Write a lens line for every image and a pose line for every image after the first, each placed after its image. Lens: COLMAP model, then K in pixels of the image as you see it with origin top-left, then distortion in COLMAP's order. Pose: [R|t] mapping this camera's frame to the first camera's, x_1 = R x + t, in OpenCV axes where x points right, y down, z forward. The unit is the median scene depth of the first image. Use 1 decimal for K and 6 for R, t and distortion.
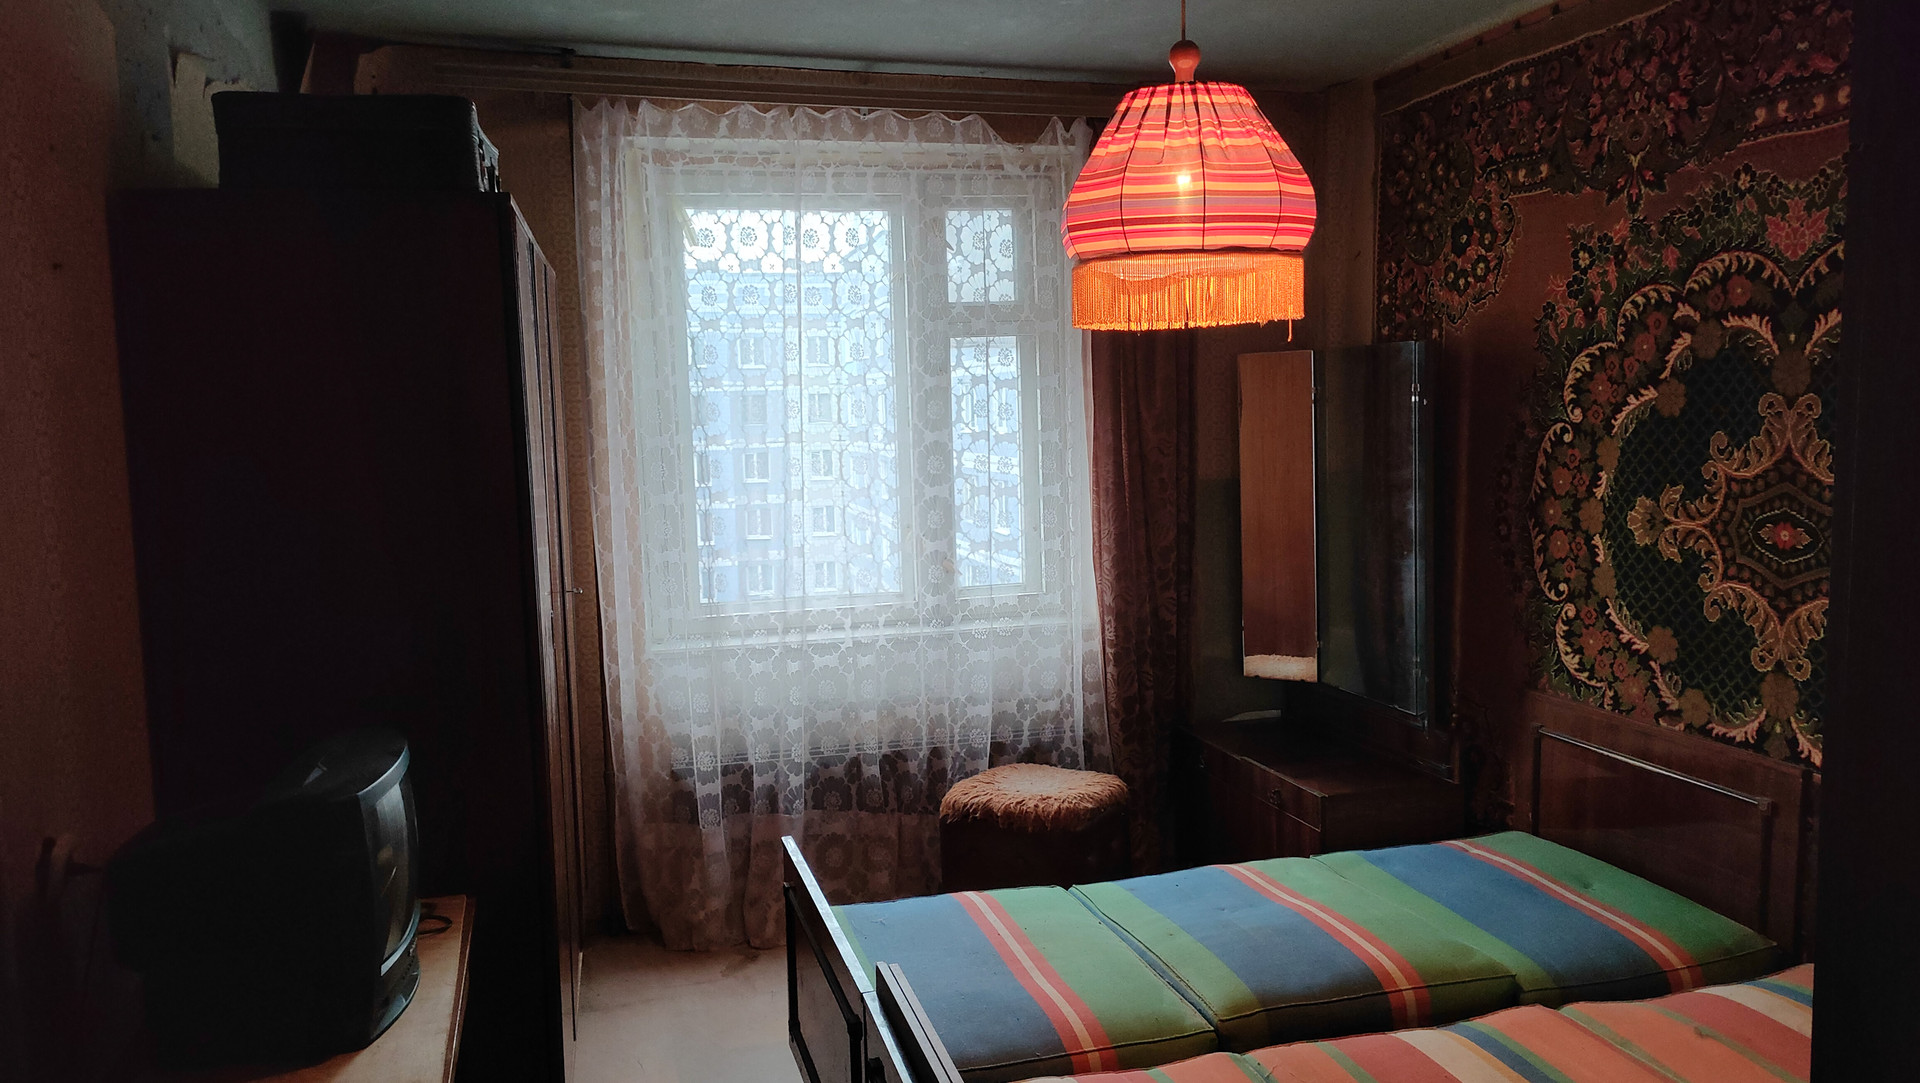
lens RADIAL K [[1391.3, 0, 973.3], [0, 1391.3, 534.1], [0, 0, 1]] dist [0.038132, -0.035573]
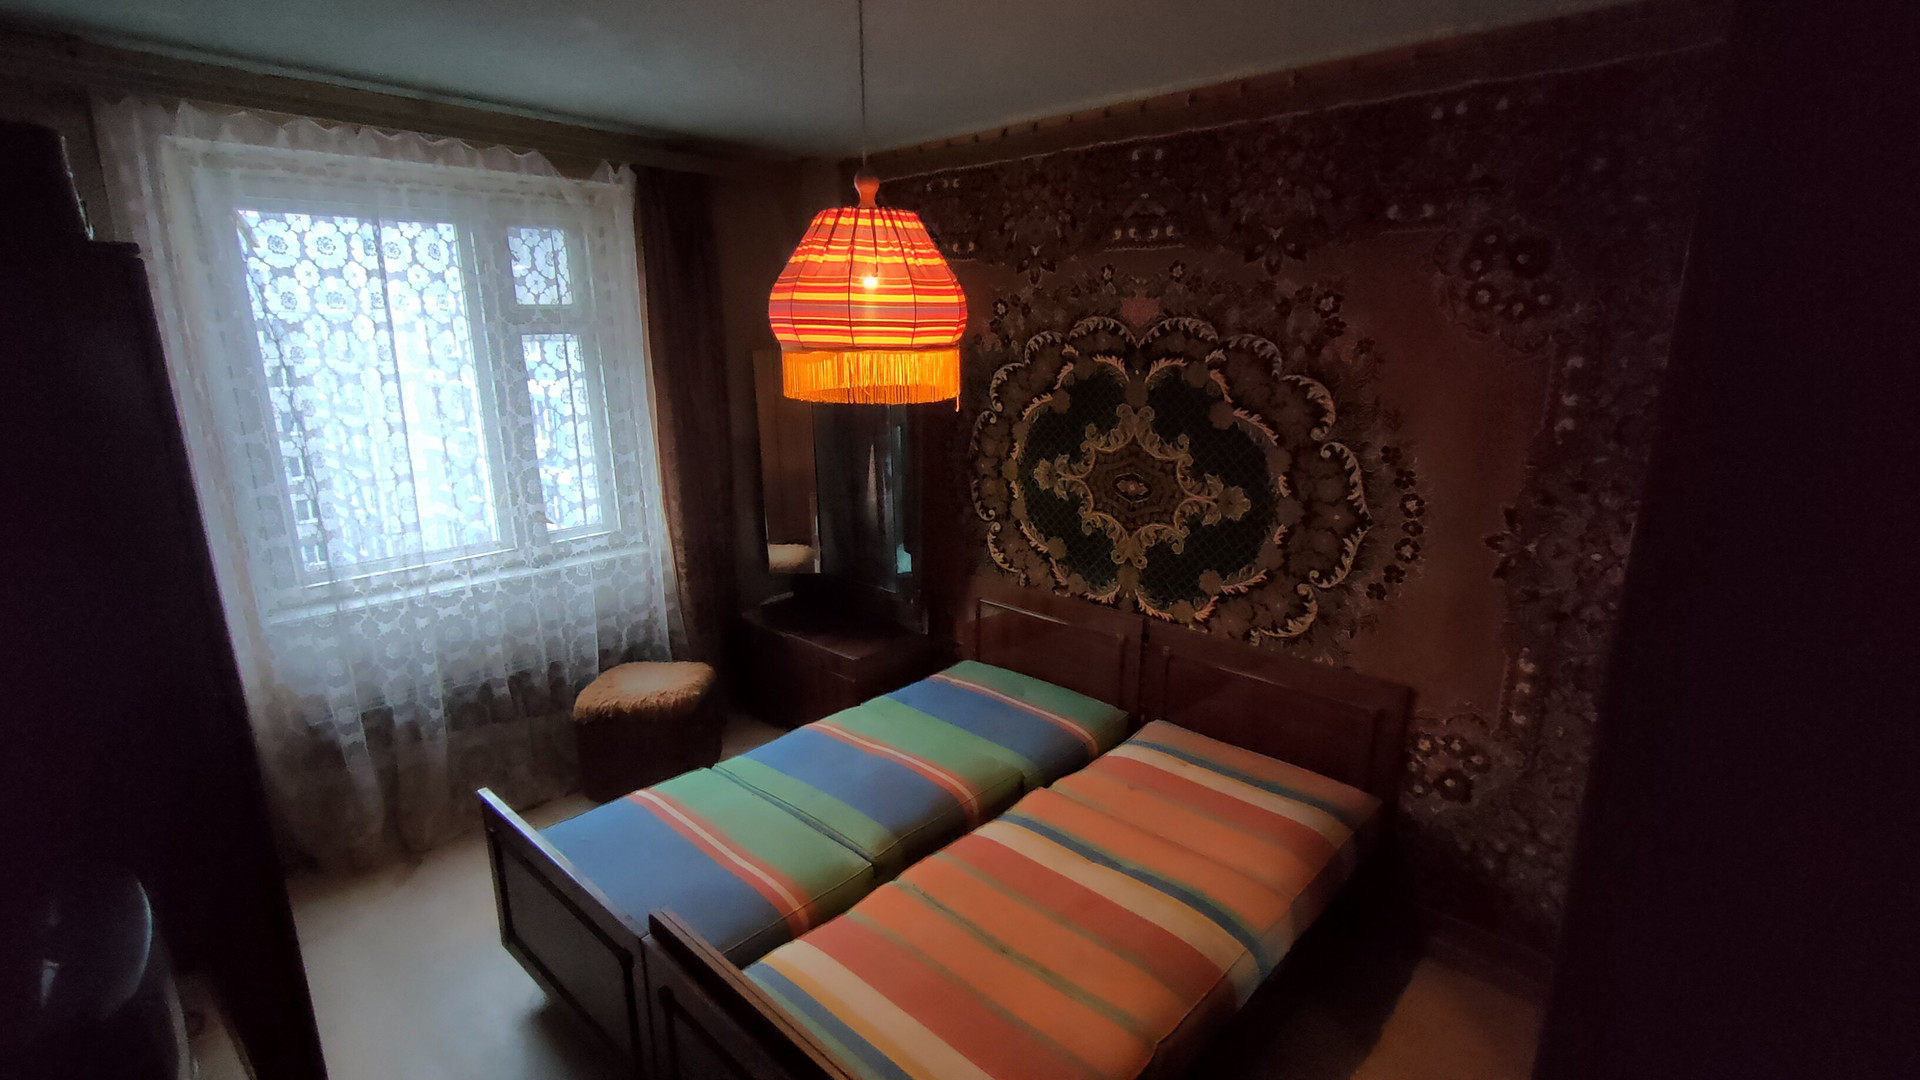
lens RADIAL K [[868.9, 0, 972.6], [0, 868.9, 537.8], [0, 0, 1]] dist [0.003811, -0.001882]
pose [[0.850218, -0.103677, 0.516121, -0.119074], [0.031844, 0.988748, 0.146160, -0.079114], [-0.525467, -0.107832, 0.843953, 0.148181]]
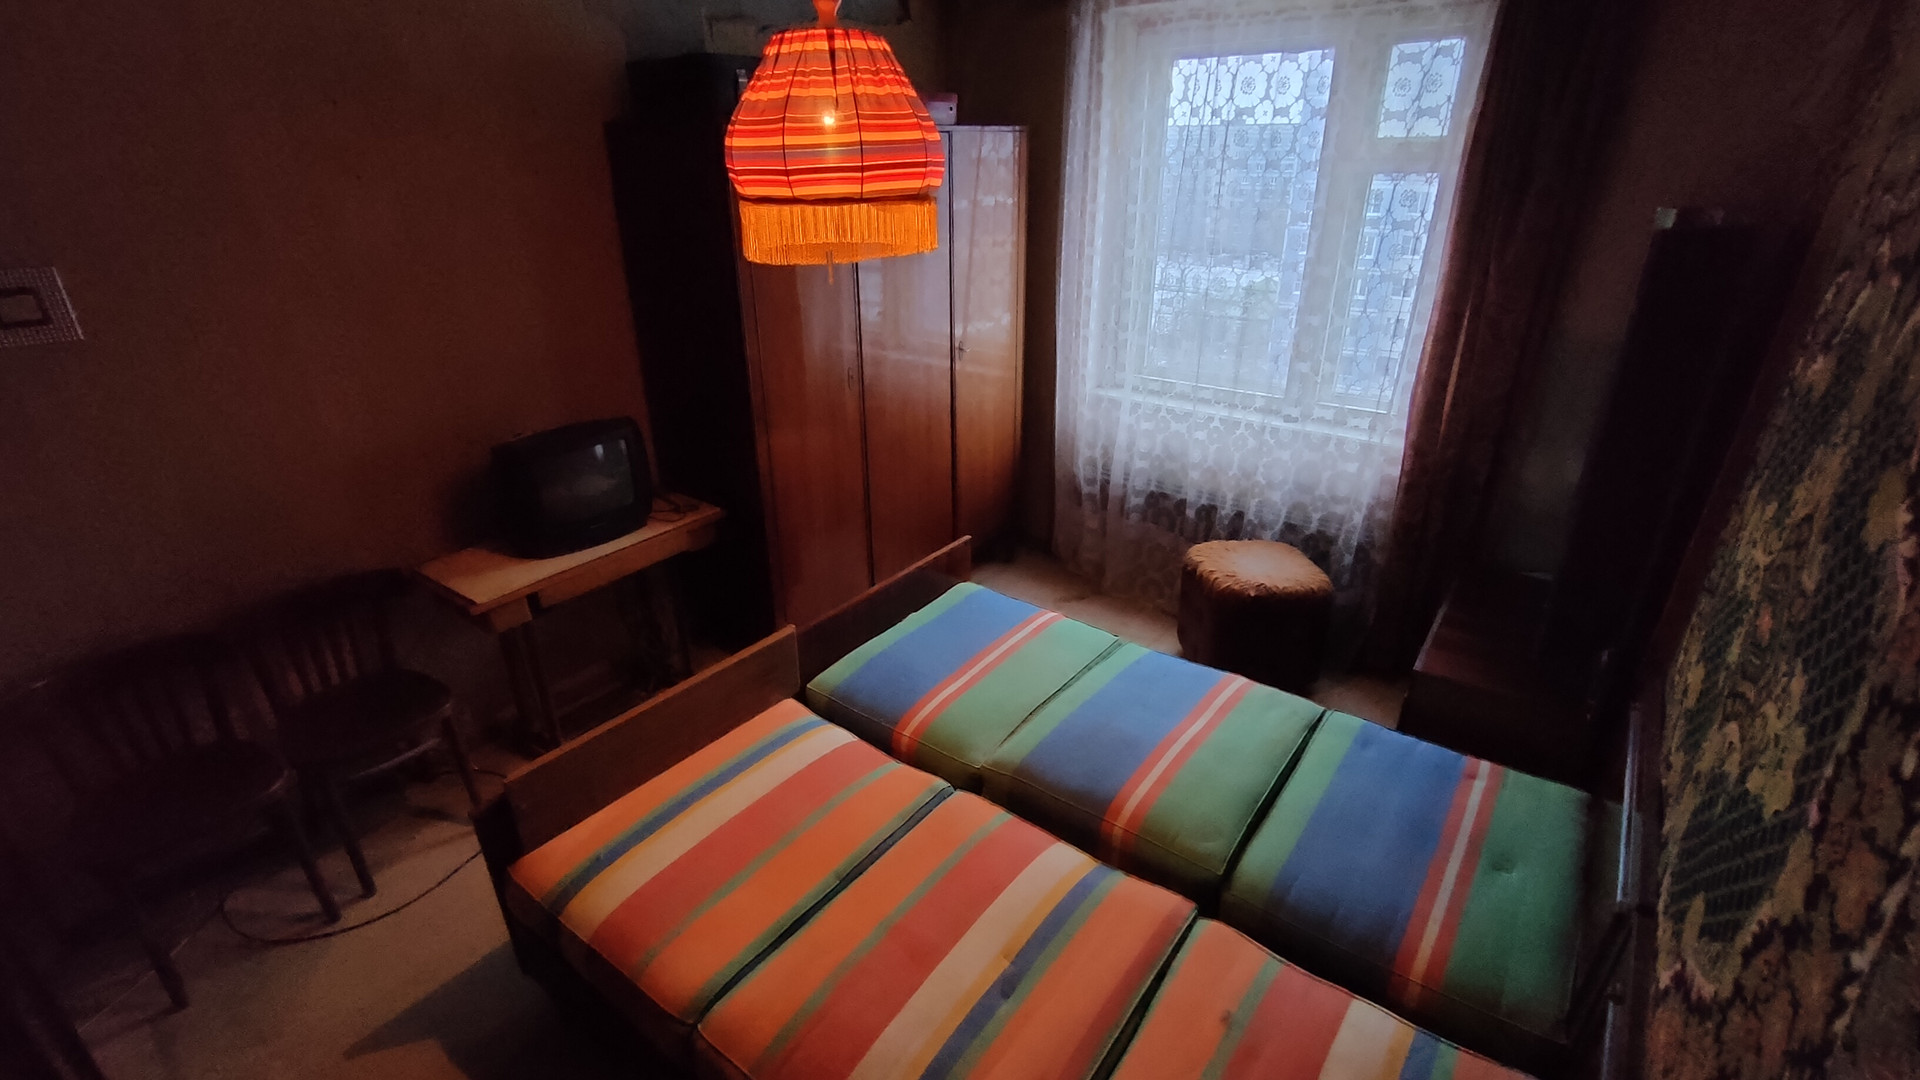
lens RADIAL K [[868.9, 0, 978.0], [0, 868.9, 540.3], [0, 0, 1]] dist [0.003811, -0.001882]
pose [[0.613792, 0.344137, -0.710514, 0.492143], [-0.092219, 0.925083, 0.368398, -0.121460], [0.784063, -0.160597, 0.599545, 0.358087]]
